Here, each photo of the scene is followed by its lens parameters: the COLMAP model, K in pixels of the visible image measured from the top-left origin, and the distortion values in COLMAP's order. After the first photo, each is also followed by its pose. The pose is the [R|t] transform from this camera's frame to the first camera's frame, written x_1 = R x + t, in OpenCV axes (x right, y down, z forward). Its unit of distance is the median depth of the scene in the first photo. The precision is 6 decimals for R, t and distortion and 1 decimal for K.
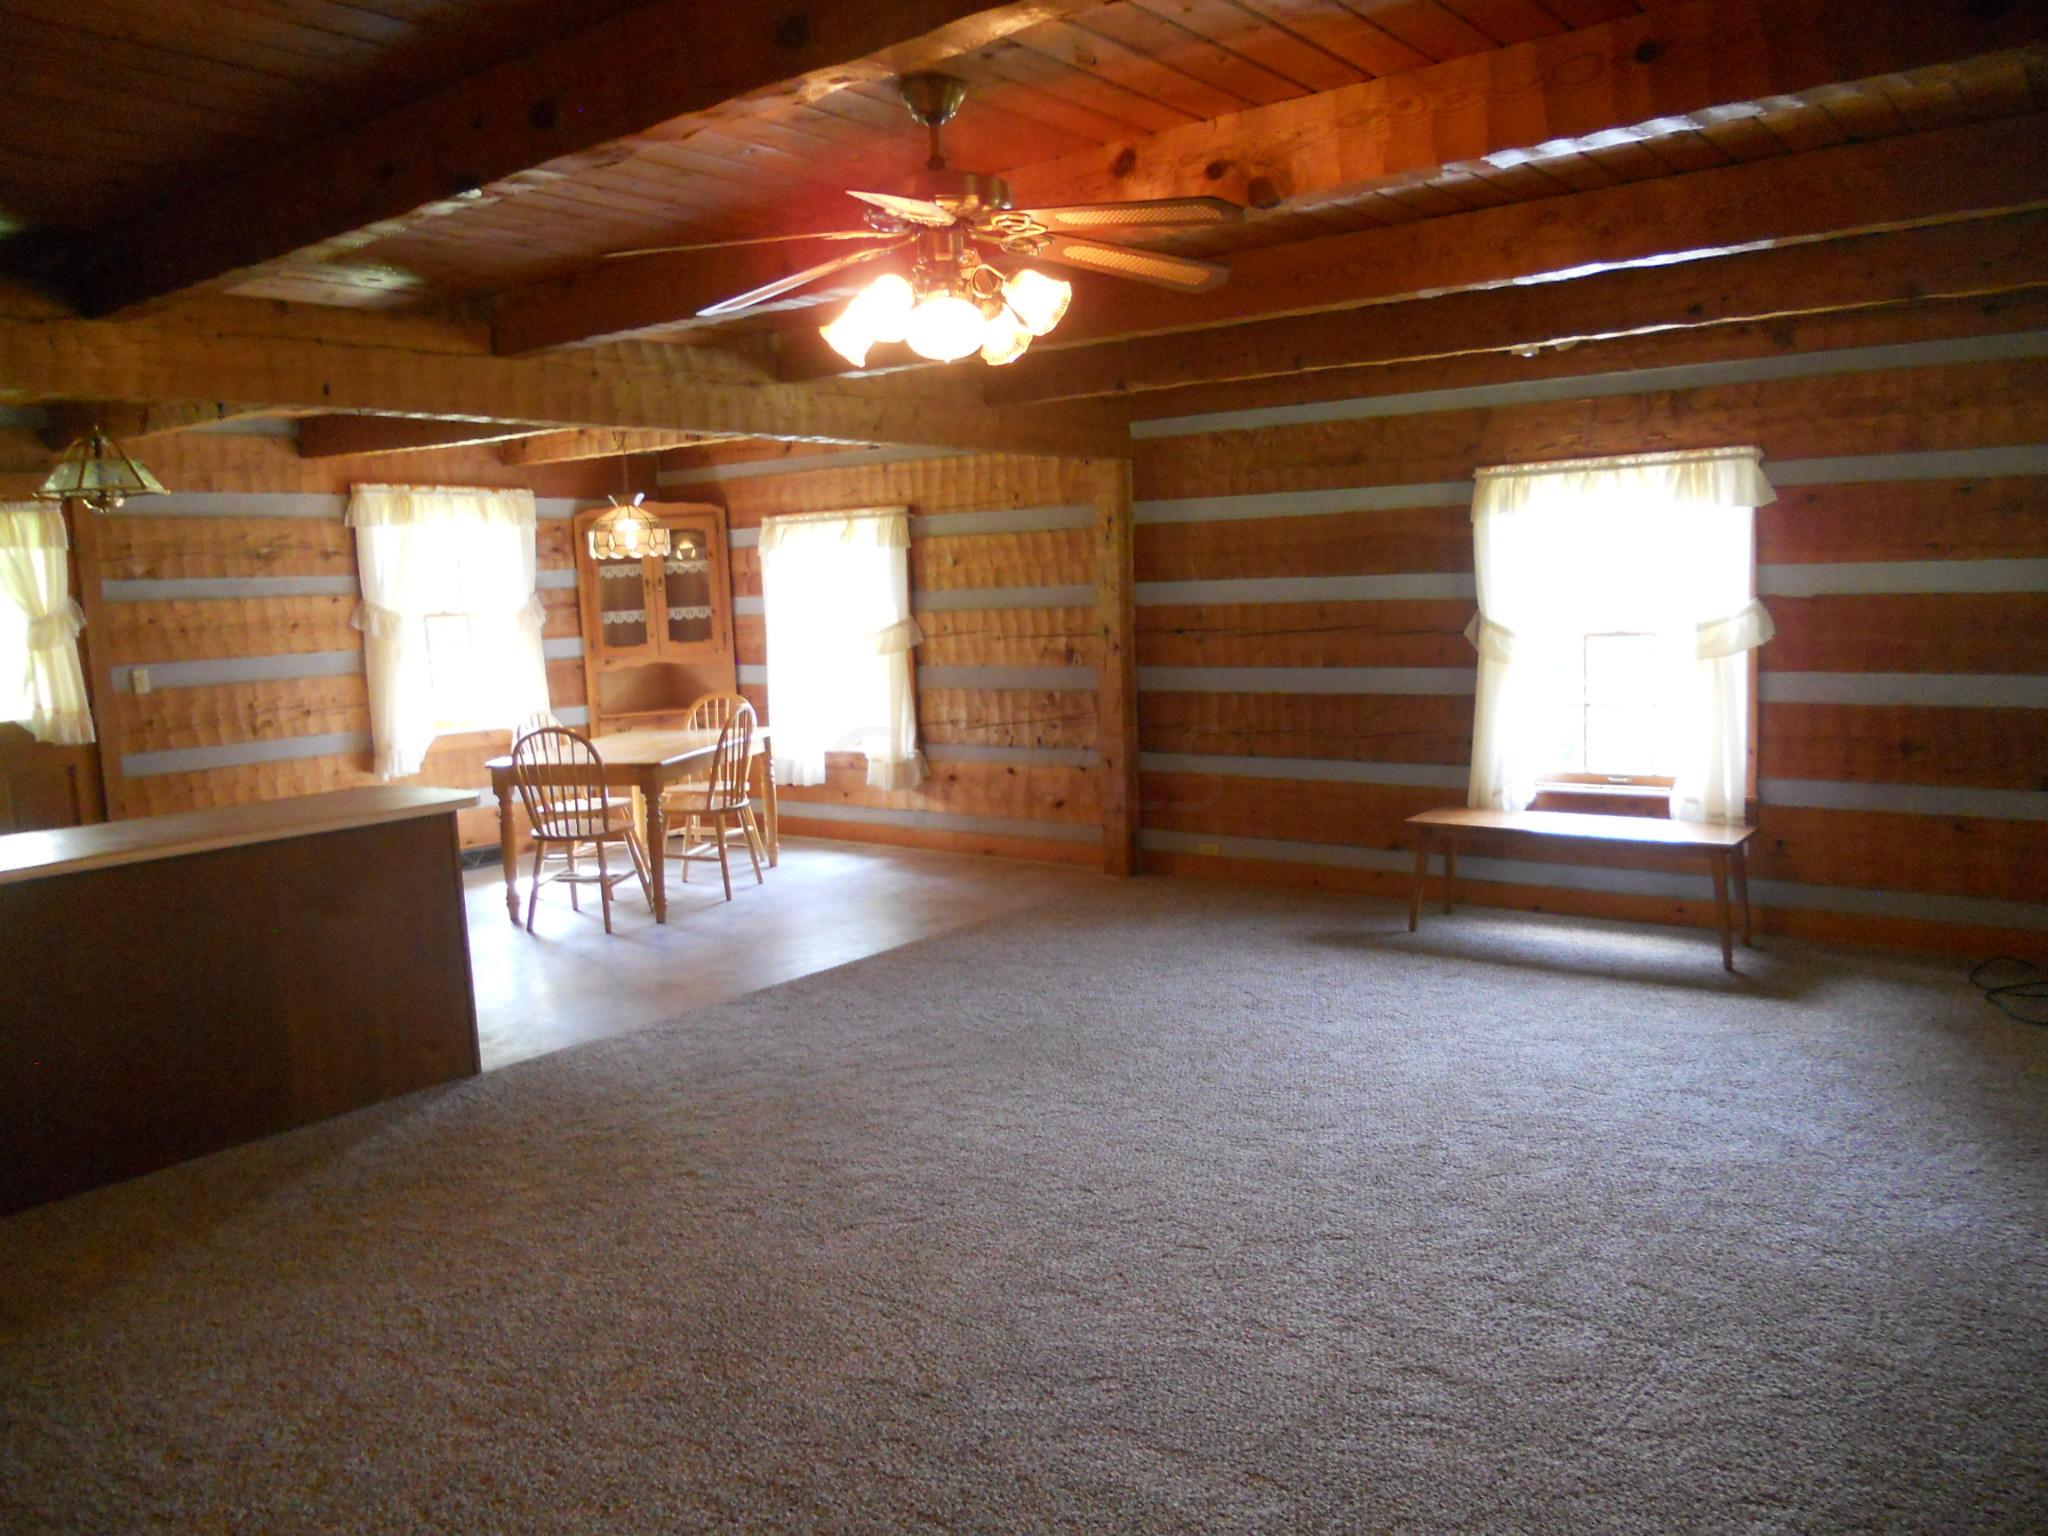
lens RADIAL K [[1544.4, 0, 1013.4], [0, 1544.4, 772.5], [0, 0, 1]] dist [-0.046676, 0.010507]
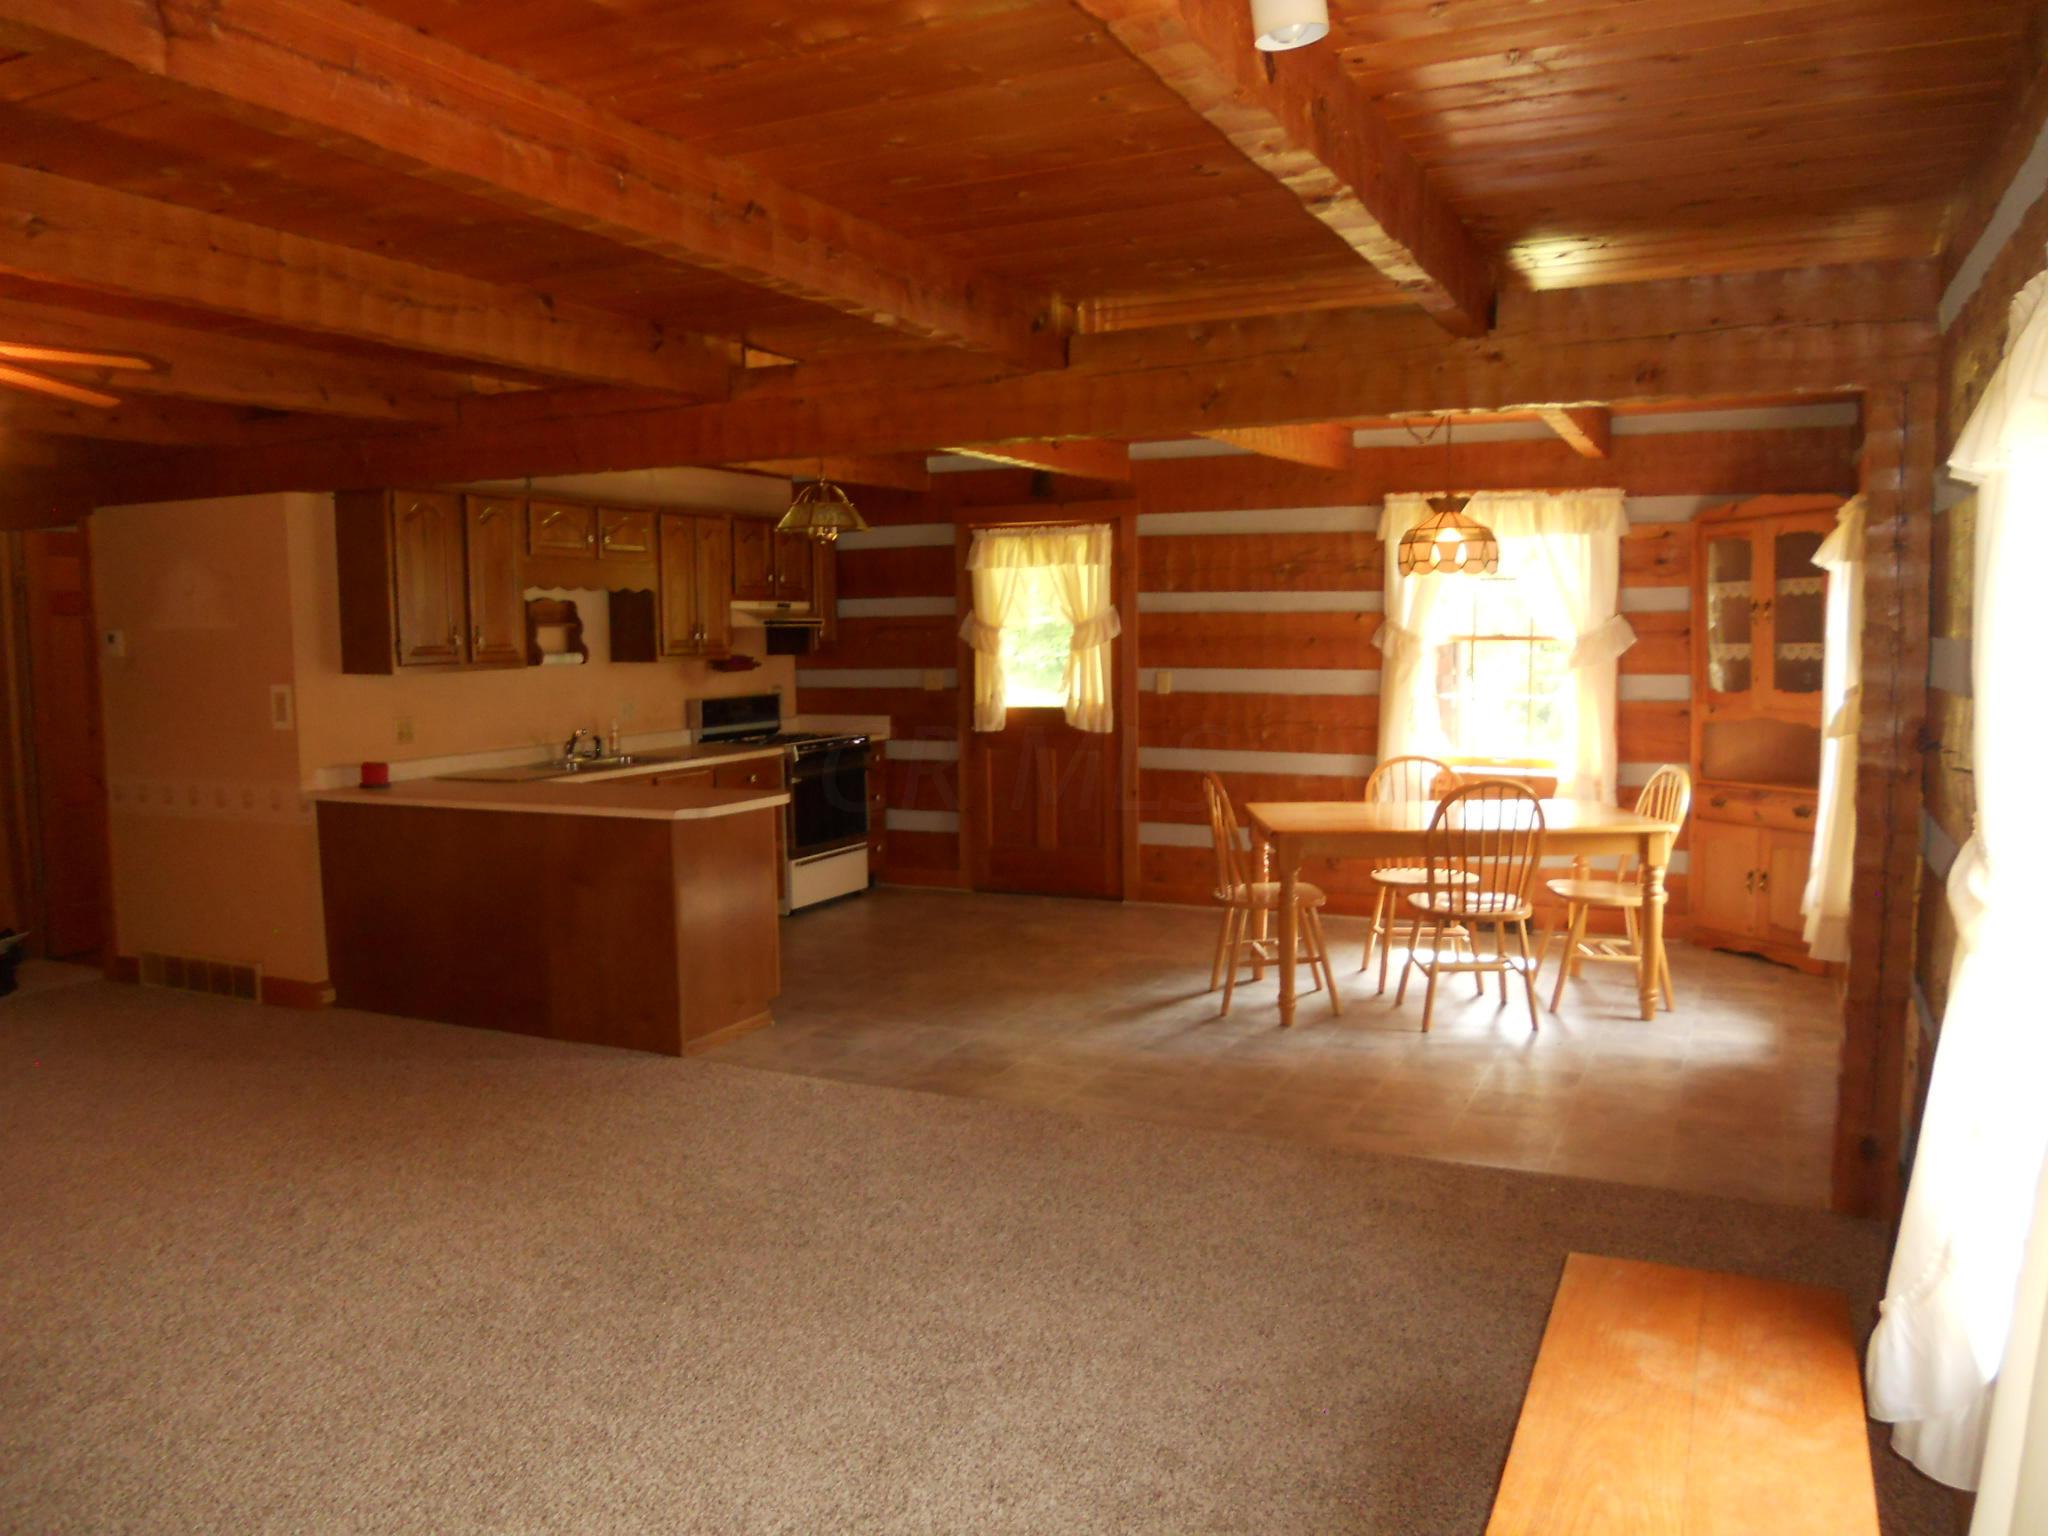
lens RADIAL K [[1544.4, 0, 1013.4], [0, 1544.4, 772.5], [0, 0, 1]] dist [-0.046676, 0.010507]
pose [[0.235021, 0.132136, -0.962967, 0.452602], [-0.122447, 0.986849, 0.105529, -0.092329], [0.964247, 0.093111, 0.248110, 0.565720]]
